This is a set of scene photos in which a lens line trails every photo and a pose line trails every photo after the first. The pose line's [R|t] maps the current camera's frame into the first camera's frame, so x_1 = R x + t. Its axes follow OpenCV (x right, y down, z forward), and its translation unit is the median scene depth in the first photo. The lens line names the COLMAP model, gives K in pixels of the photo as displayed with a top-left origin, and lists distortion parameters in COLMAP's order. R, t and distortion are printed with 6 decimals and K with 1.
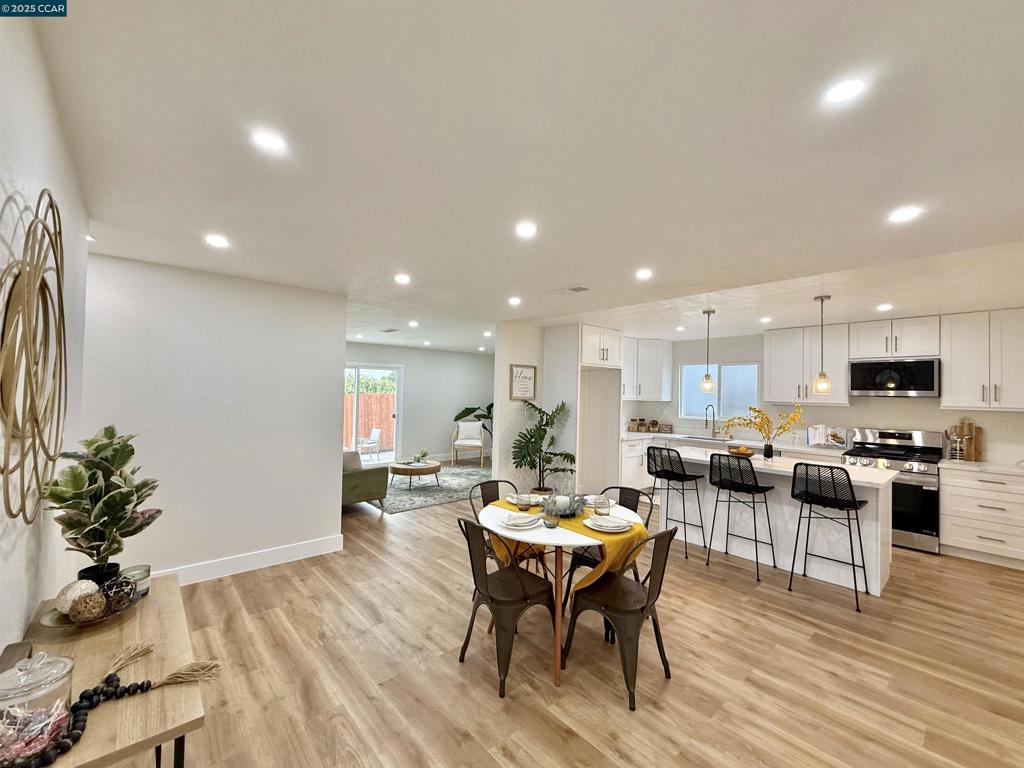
lens RADIAL K [[419.7, 0, 502.9], [0, 419.7, 386.3], [0, 0, 1]] dist [0.001023, 0.001947]
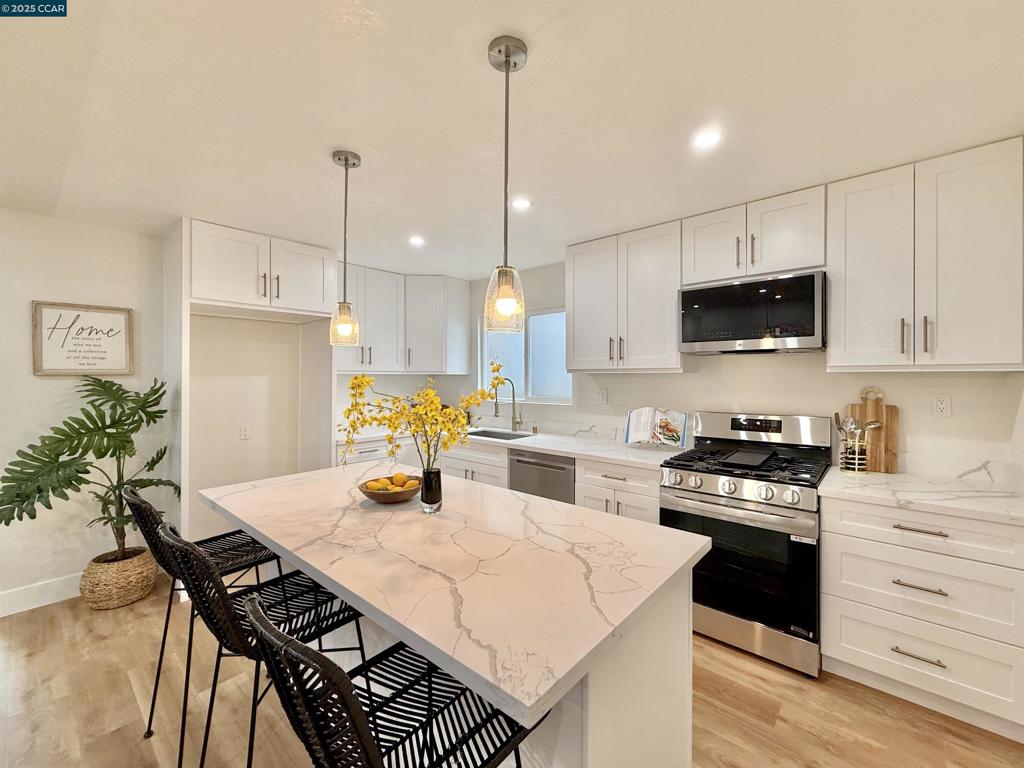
lens RADIAL K [[419.7, 0, 512.1], [0, 419.7, 379.3], [0, 0, 1]] dist [0.001023, 0.001947]
pose [[0.991759, -0.023370, 0.125971, 0.586059], [0.019854, 0.999380, 0.029091, 0.038931], [-0.126572, -0.026350, 0.991607, 0.533753]]
